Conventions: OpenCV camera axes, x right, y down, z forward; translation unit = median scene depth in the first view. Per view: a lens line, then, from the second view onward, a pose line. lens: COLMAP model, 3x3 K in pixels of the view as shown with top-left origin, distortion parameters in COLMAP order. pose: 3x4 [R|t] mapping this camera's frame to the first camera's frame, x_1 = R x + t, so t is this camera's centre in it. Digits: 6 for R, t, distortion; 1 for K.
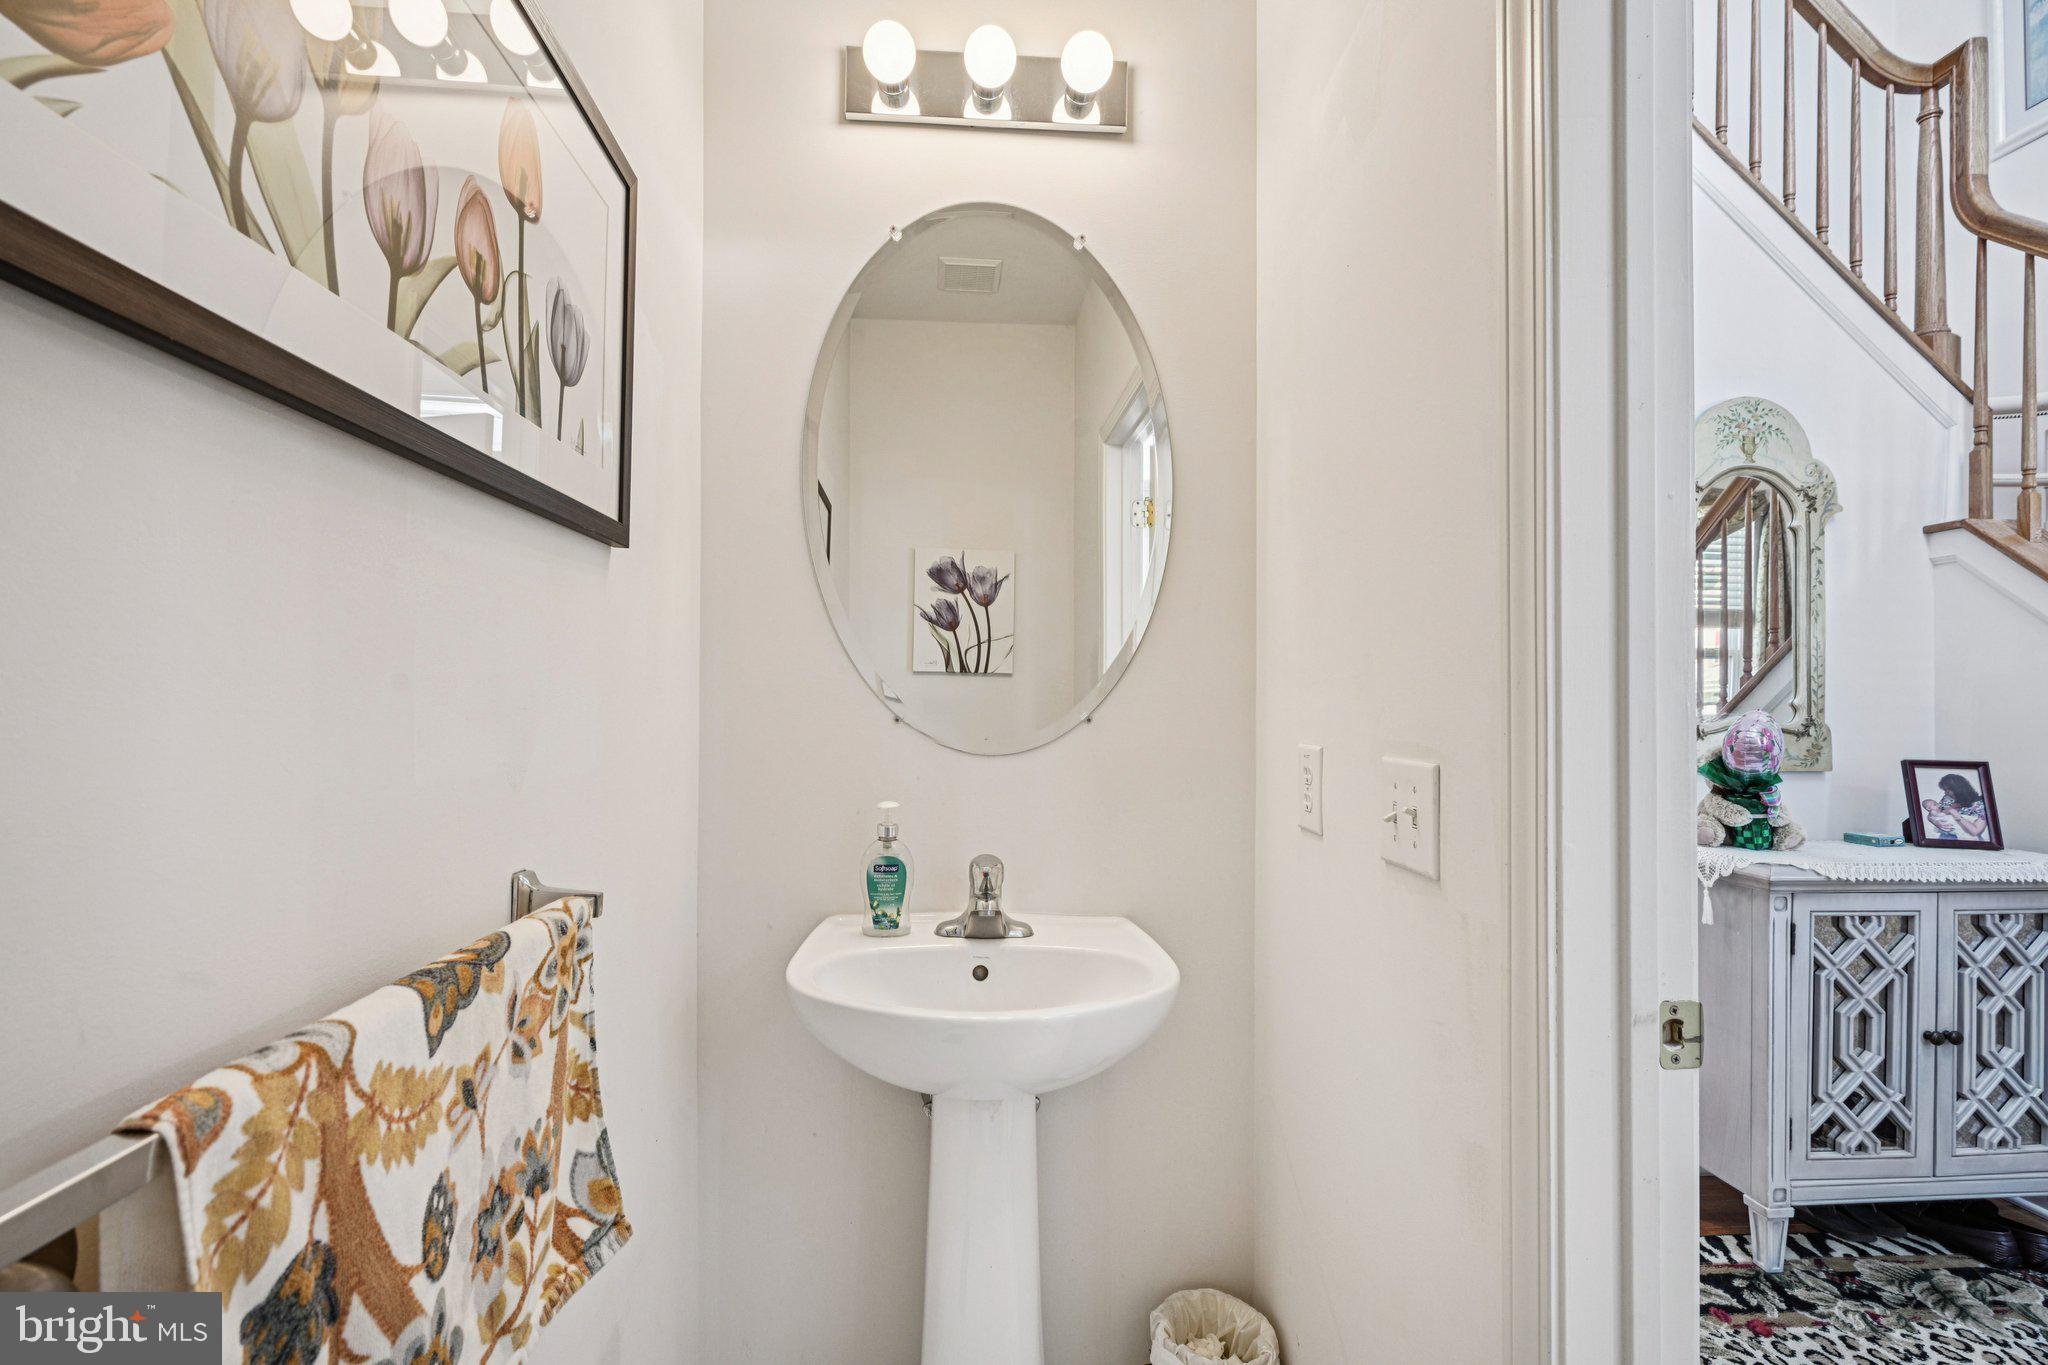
lens RADIAL K [[912.3, 0, 1032.8], [0, 912.3, 685.8], [0, 0, 1]] dist [0.000791, 0.000243]
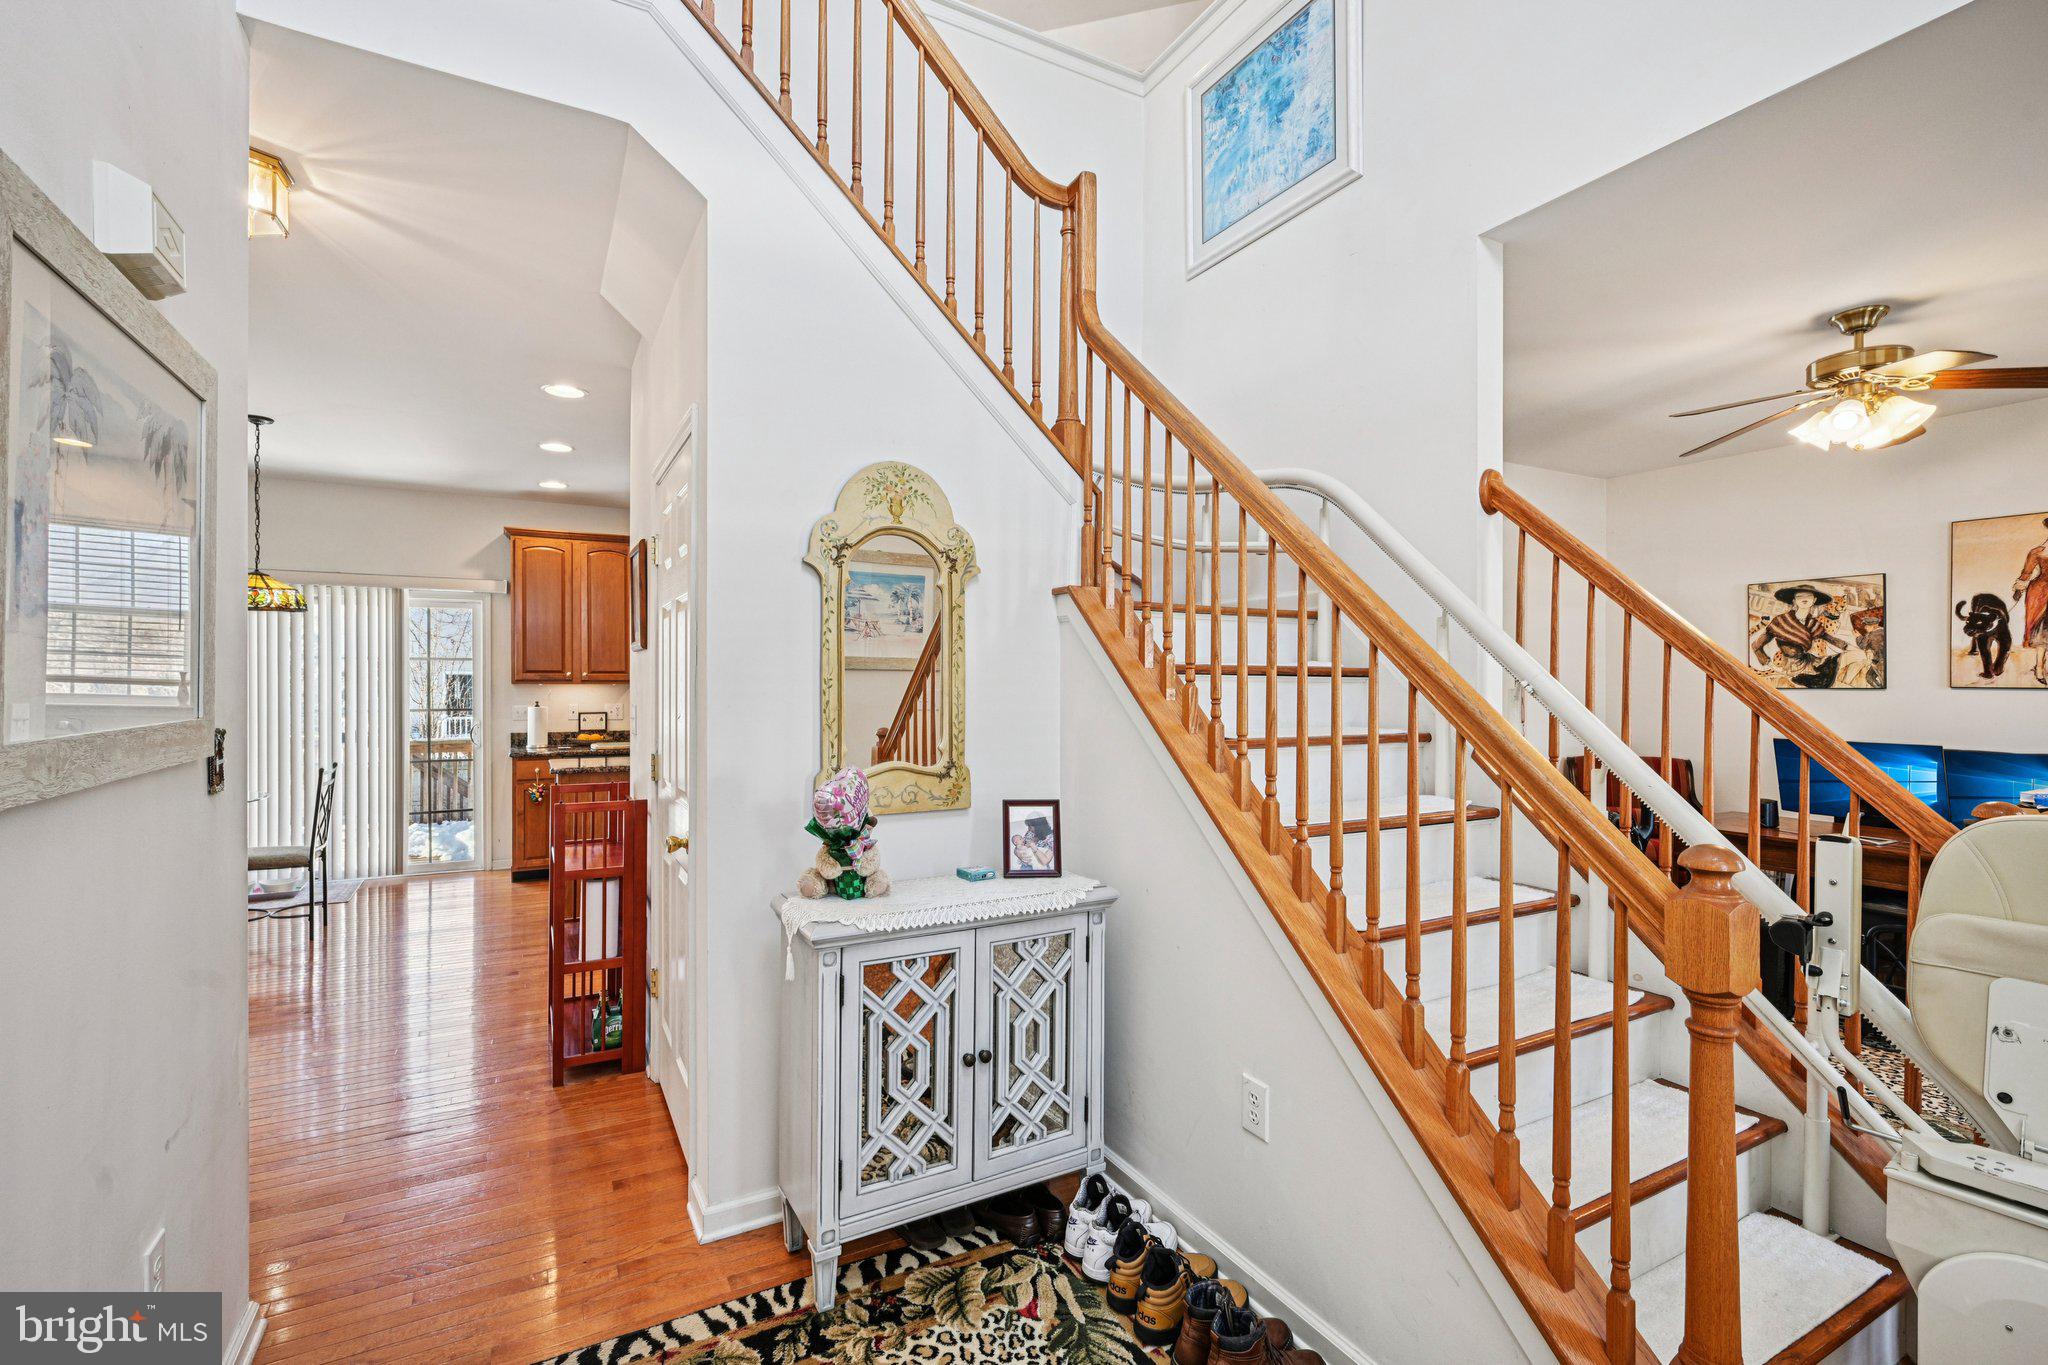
lens RADIAL K [[904.8, 0, 1028.0], [0, 904.8, 679.4], [0, 0, 1]] dist [0.000021, 0.000329]
pose [[0.906247, -0.002849, 0.422740, 0.550990], [-0.002302, 0.999929, 0.011673, -0.087332], [-0.422743, -0.011552, 0.906176, -0.026014]]
